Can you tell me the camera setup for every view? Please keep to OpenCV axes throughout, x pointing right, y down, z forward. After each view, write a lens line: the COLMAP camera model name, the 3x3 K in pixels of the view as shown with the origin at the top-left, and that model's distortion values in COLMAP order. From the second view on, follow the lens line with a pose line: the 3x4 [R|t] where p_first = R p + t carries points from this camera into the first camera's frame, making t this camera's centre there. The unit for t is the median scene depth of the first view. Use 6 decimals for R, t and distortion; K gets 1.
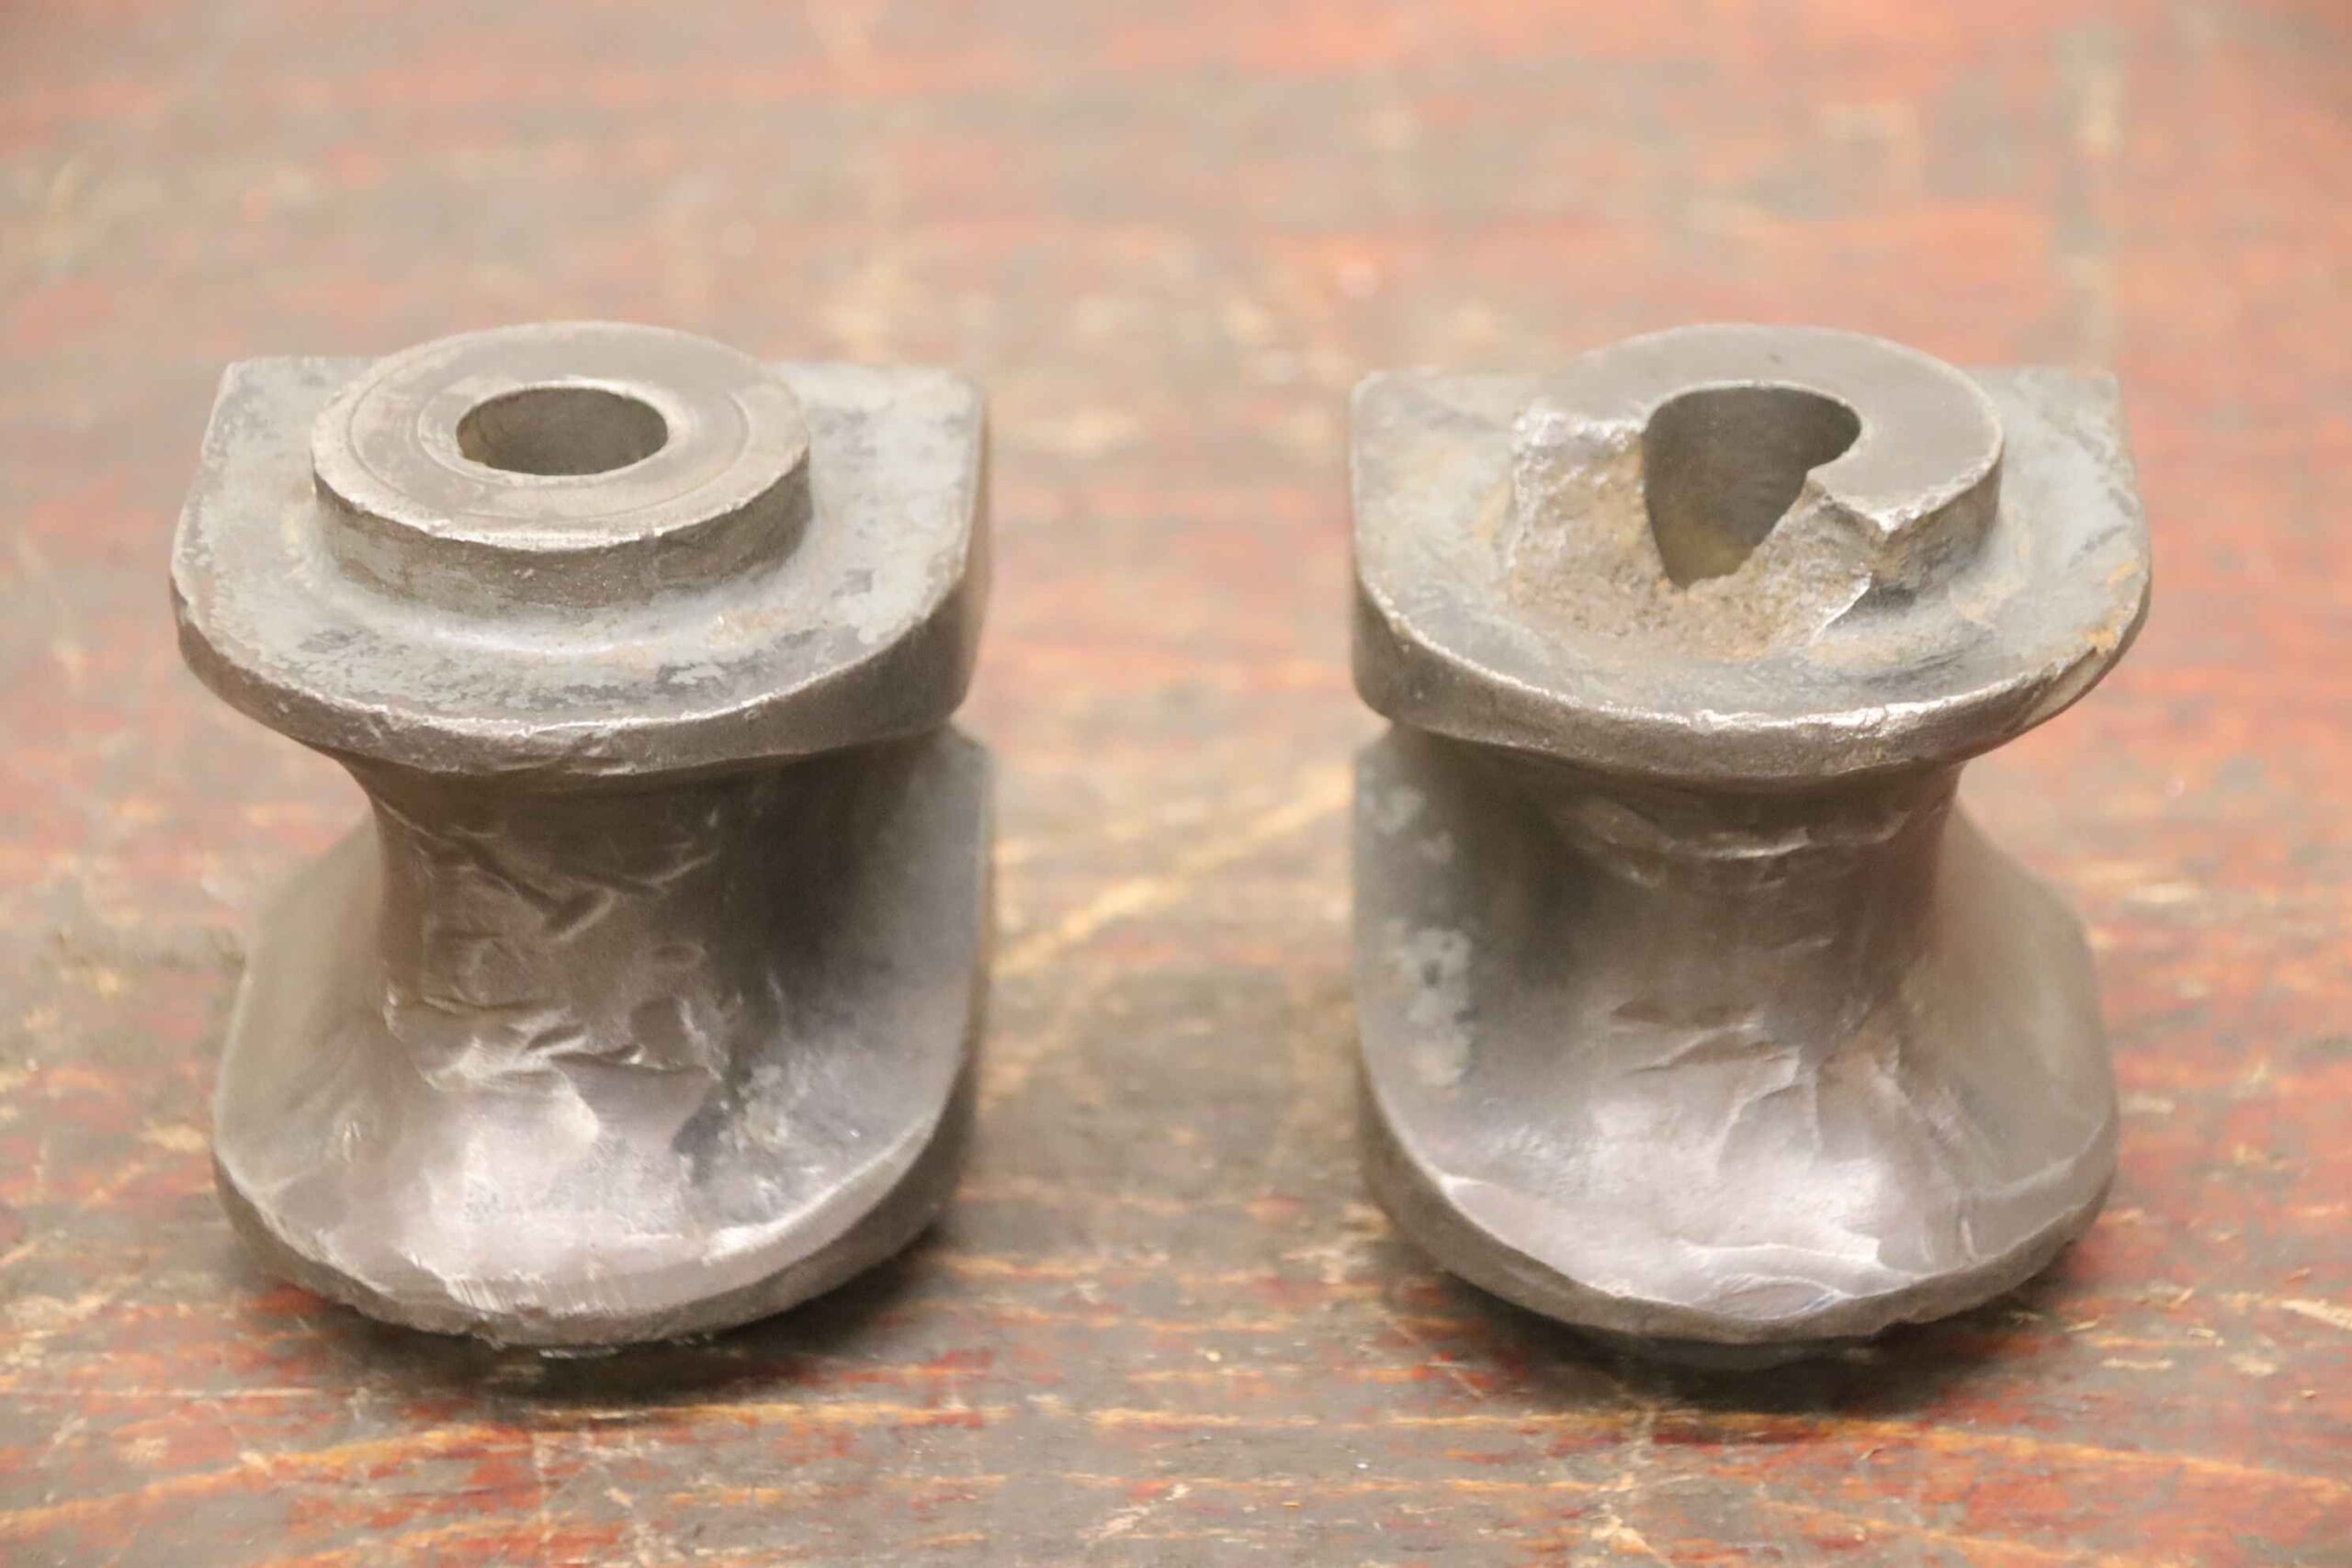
lens RADIAL K [[8063.6, 0, 1161.1], [0, 8063.6, 785.9], [0, 0, 1]] dist [0.439544, 0.000000]
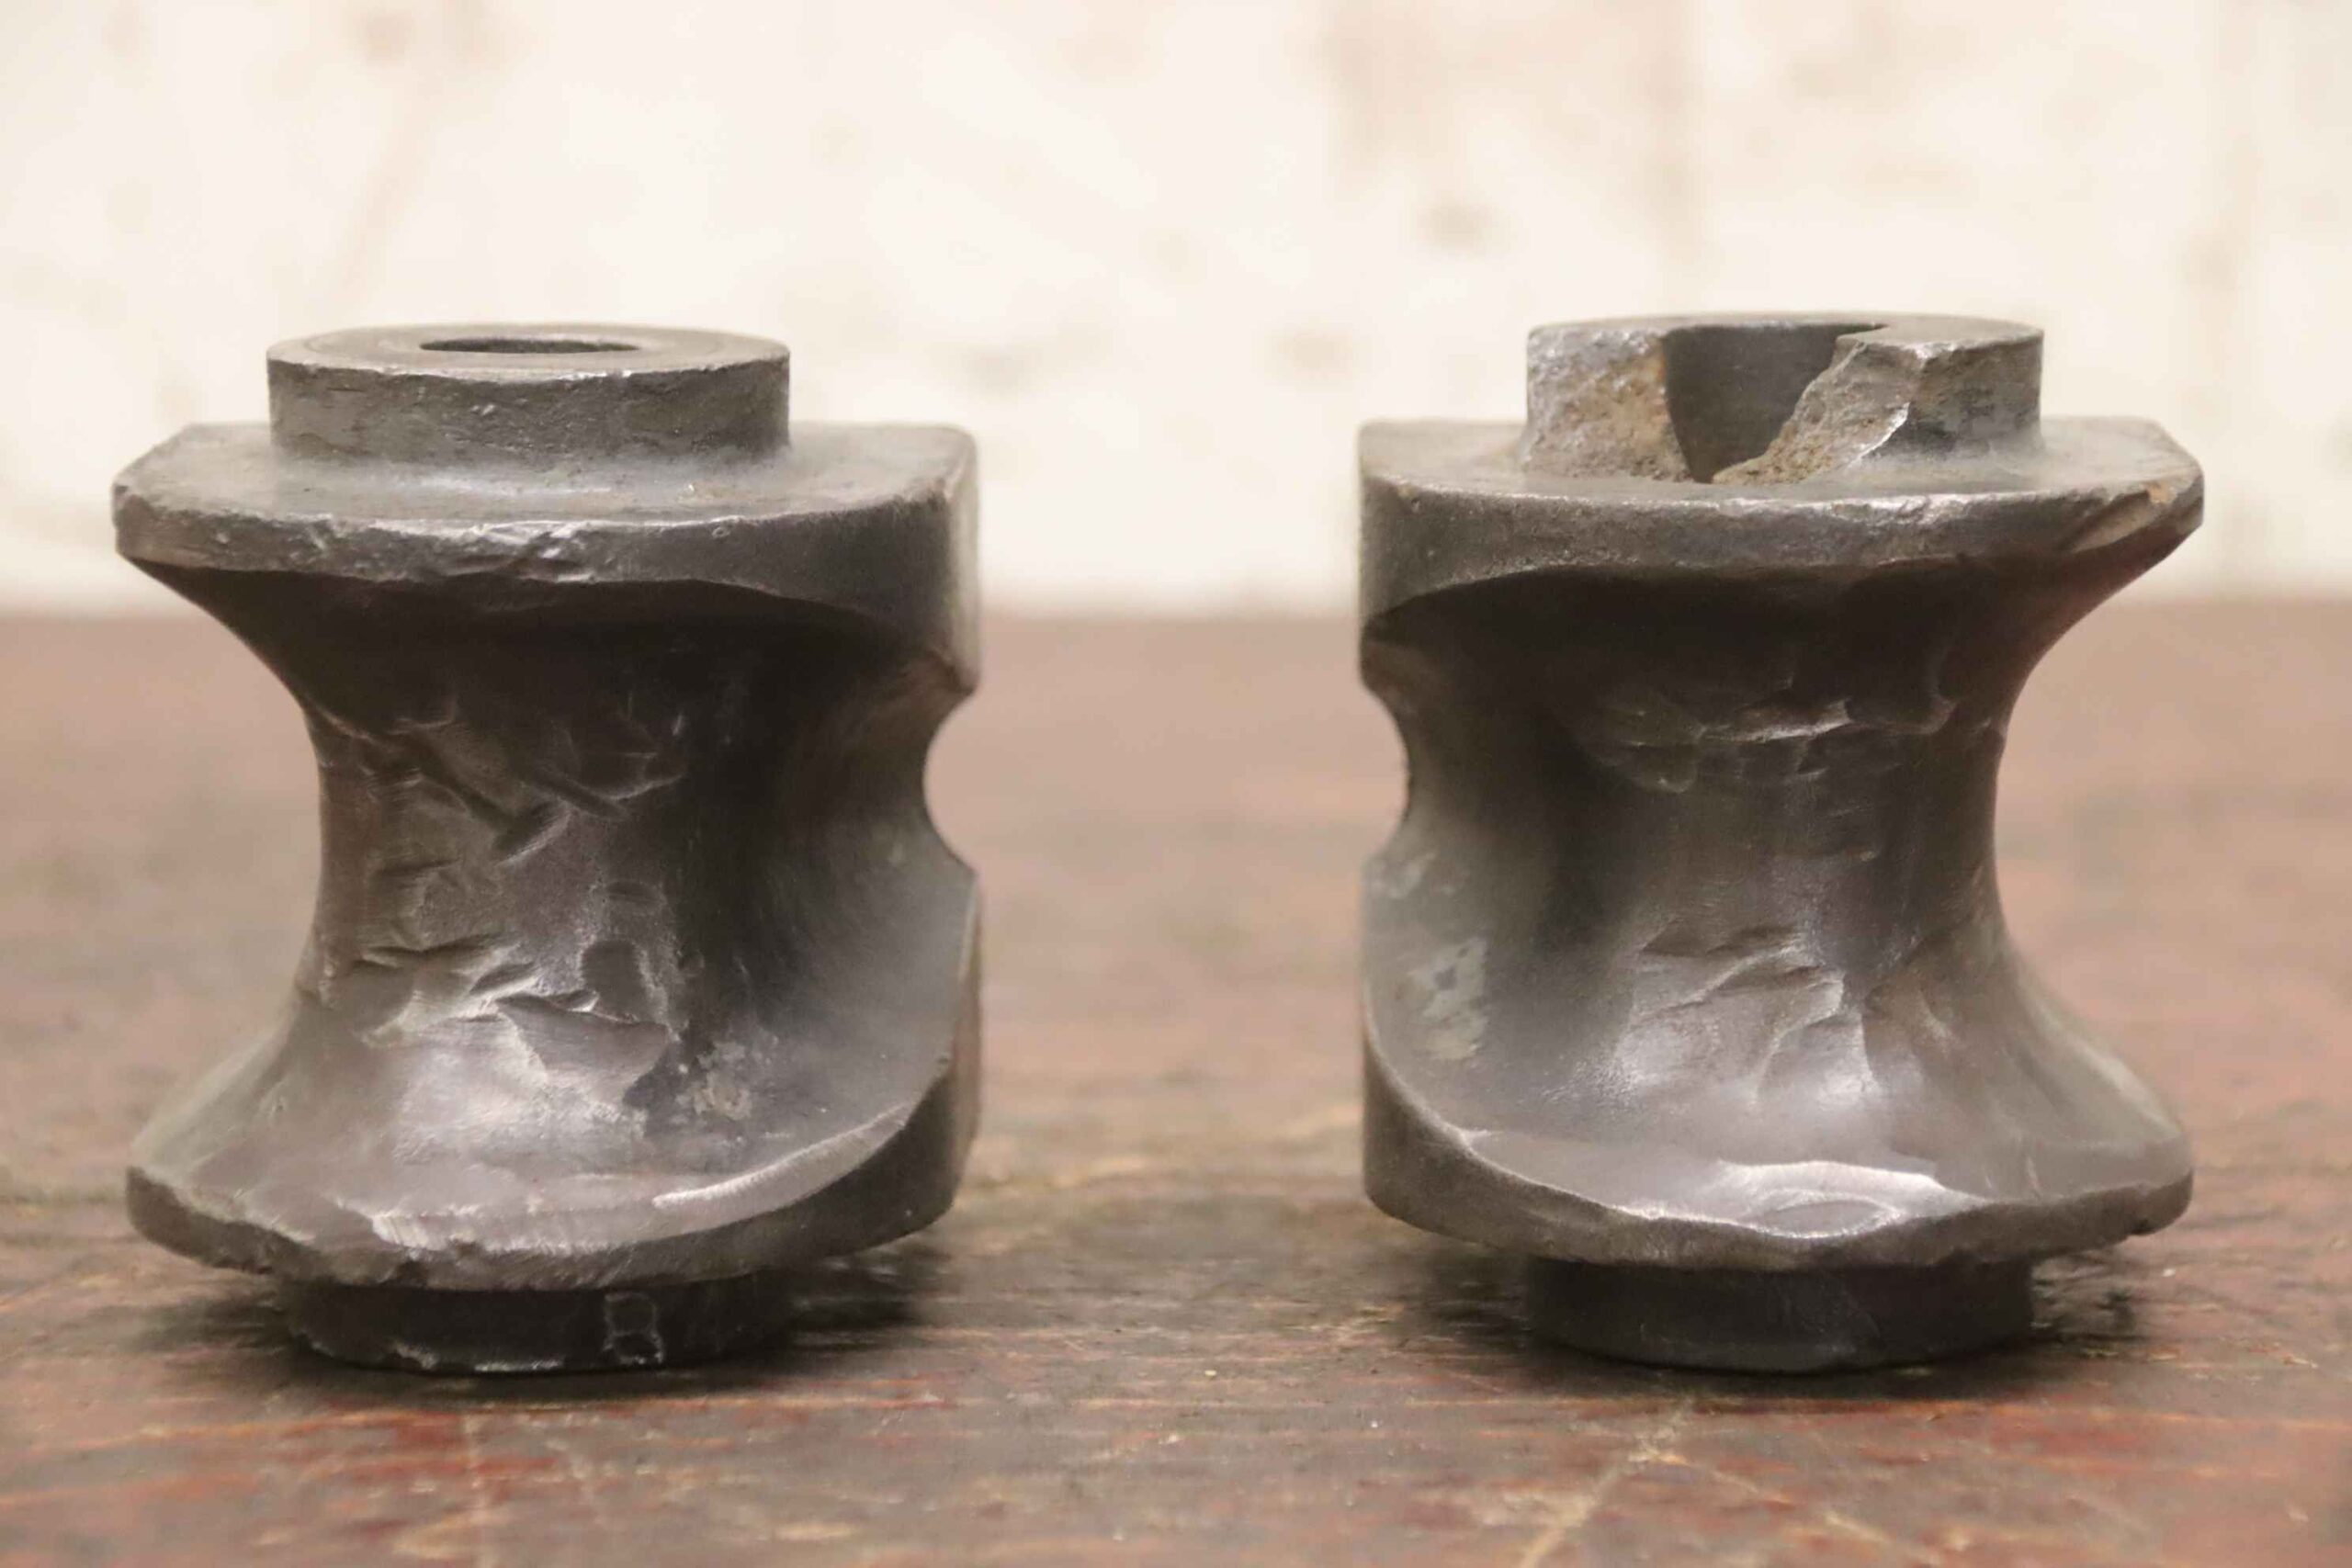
lens RADIAL K [[7694.0, 0, 1170.0], [0, 7694.0, 778.2], [0, 0, 1]] dist [0.391738, 0.000000]
pose [[0.999988, 0.003943, -0.002877, 0.004161], [-0.004696, 0.937861, -0.346979, 0.318251], [0.001330, 0.346989, 0.937868, 0.163017]]
